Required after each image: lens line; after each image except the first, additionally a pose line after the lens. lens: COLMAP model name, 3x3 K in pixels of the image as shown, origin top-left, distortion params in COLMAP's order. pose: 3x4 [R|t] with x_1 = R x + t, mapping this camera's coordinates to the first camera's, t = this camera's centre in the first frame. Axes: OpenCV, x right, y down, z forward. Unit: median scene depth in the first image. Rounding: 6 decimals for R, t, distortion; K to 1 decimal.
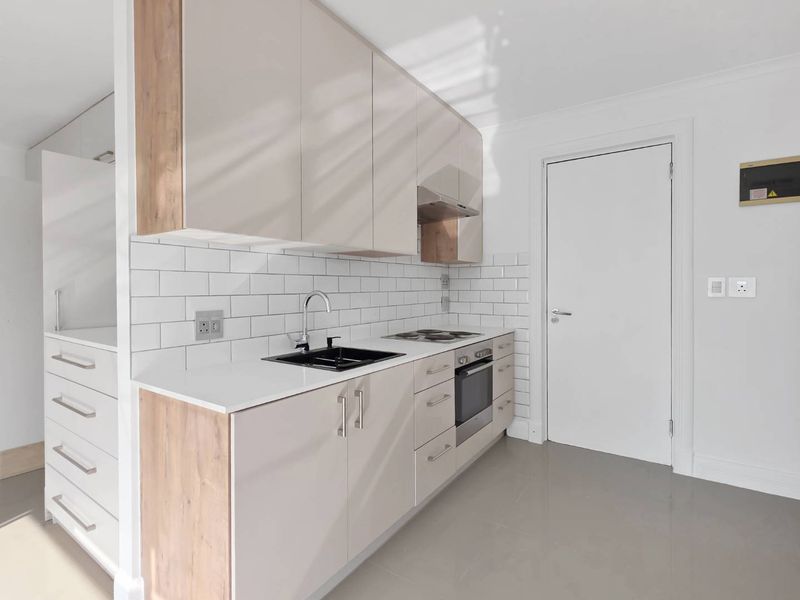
lens RADIAL K [[394.1, 0, 393.4], [0, 394.1, 285.2], [0, 0, 1]] dist [0.002605, -0.000034]
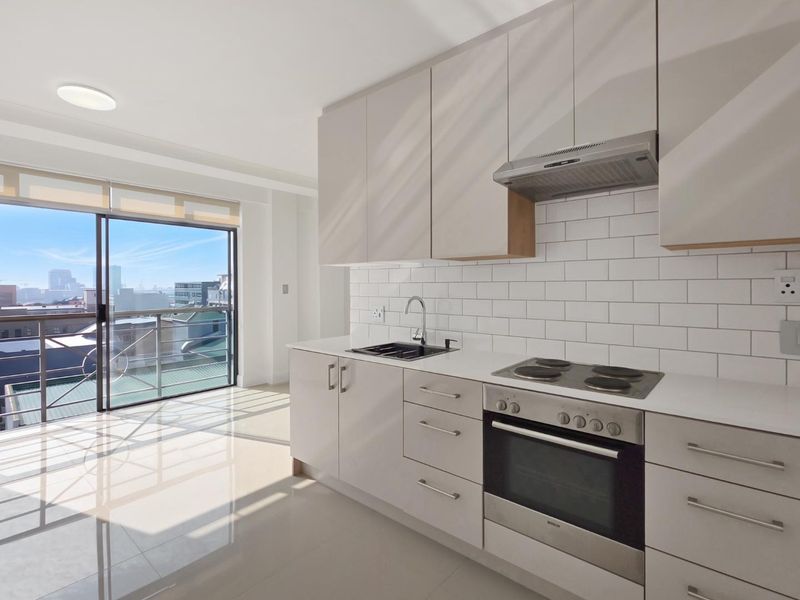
lens RADIAL K [[394.1, 0, 384.9], [0, 394.1, 282.5], [0, 0, 1]] dist [0.002605, -0.000034]
pose [[-0.107025, 0.000434, -0.994256, 0.906424], [0.008366, 0.999965, -0.000464, -0.024674], [0.994221, -0.008367, -0.107025, 0.902111]]
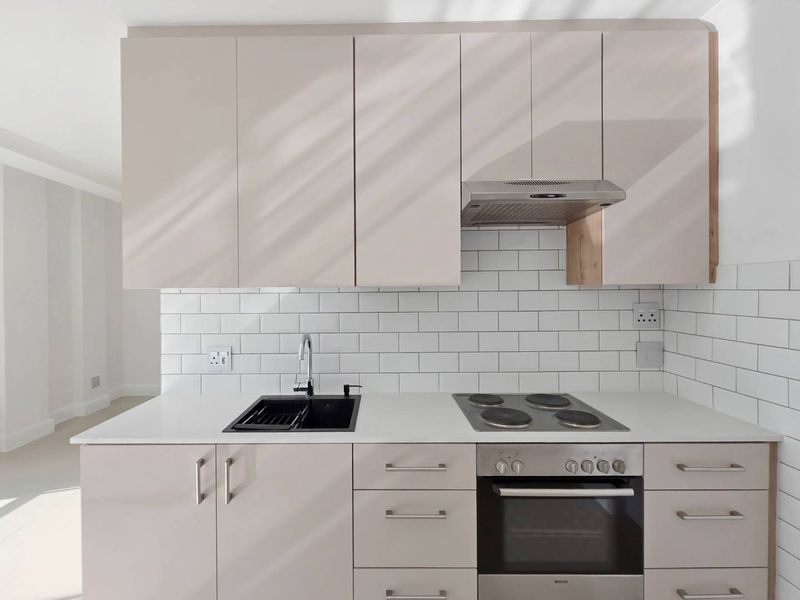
lens RADIAL K [[394.1, 0, 384.2], [0, 394.1, 290.1], [0, 0, 1]] dist [0.002605, -0.000034]
pose [[0.570929, -0.000859, -0.820999, 0.578165], [0.008156, 0.999956, 0.004626, -0.077688], [0.820959, -0.009337, 0.570910, 0.543966]]
